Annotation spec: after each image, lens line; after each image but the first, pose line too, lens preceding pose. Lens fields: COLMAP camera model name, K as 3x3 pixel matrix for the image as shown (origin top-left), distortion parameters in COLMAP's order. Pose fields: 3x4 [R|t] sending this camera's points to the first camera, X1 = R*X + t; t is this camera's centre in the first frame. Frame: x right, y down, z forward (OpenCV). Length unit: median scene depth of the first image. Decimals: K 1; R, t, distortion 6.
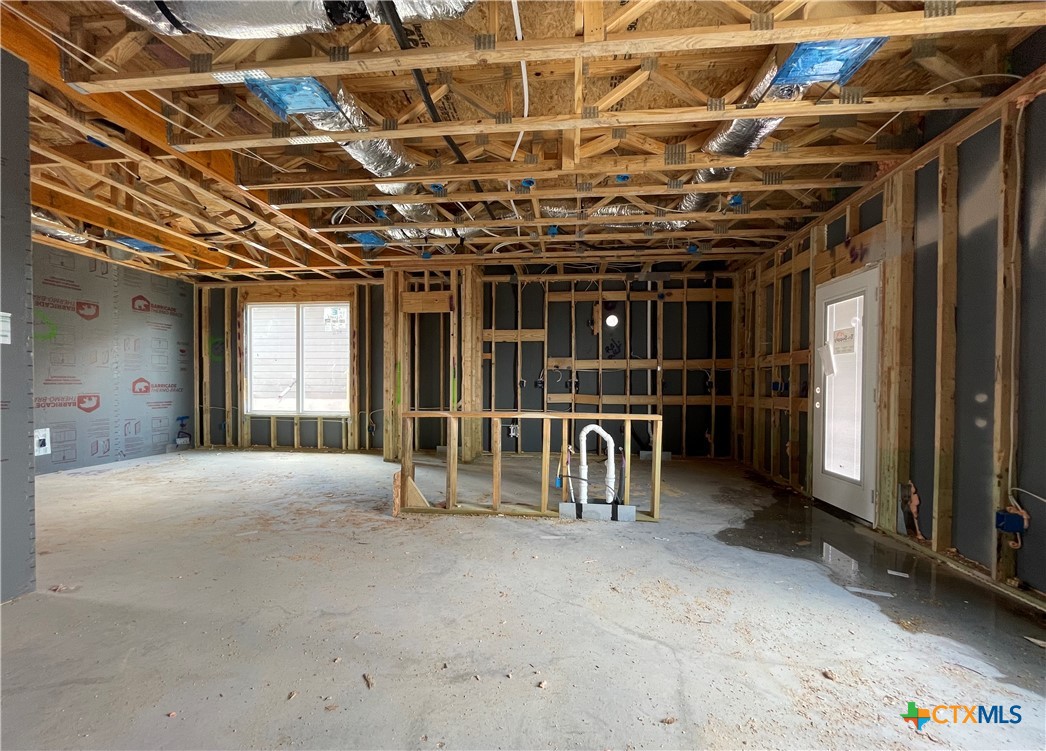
lens RADIAL K [[420.1, 0, 524.0], [0, 420.1, 391.1], [0, 0, 1]] dist [-0.001176, 0.000021]
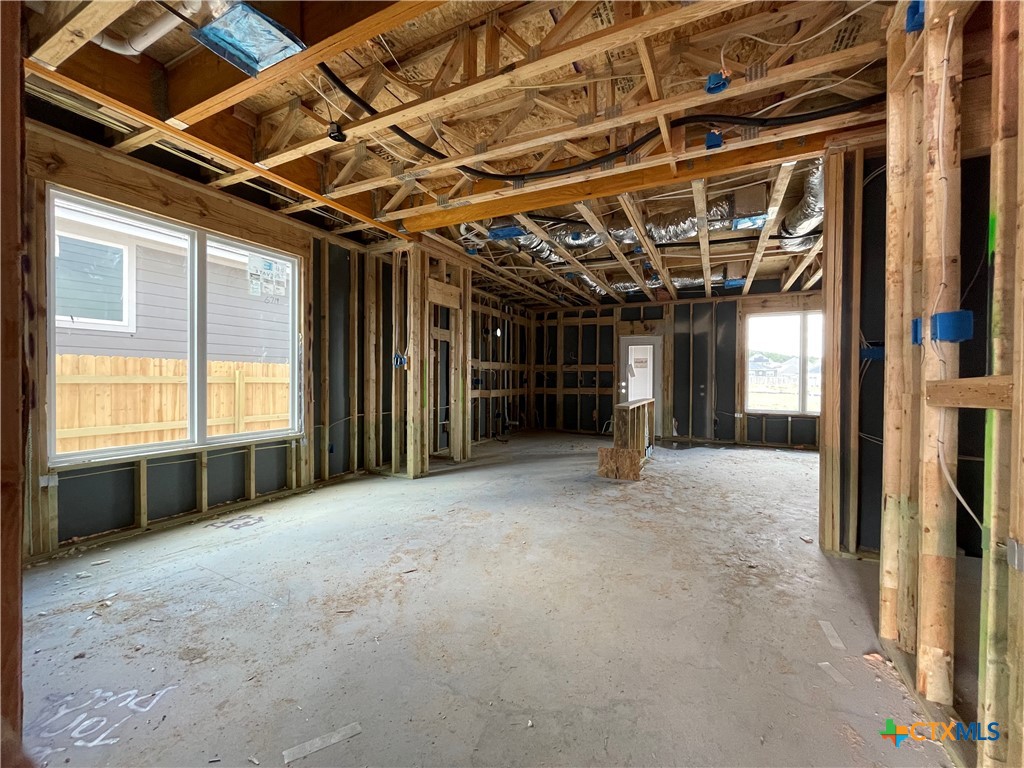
lens RADIAL K [[413.1, 0, 512.0], [0, 413.1, 384.0], [0, 0, 1]] dist [-0.003241, 0.000556]
pose [[0.344595, -0.018992, 0.938559, -1.425335], [0.010056, 0.999813, 0.016539, -0.041072], [-0.938698, 0.003739, 0.344722, 0.757289]]
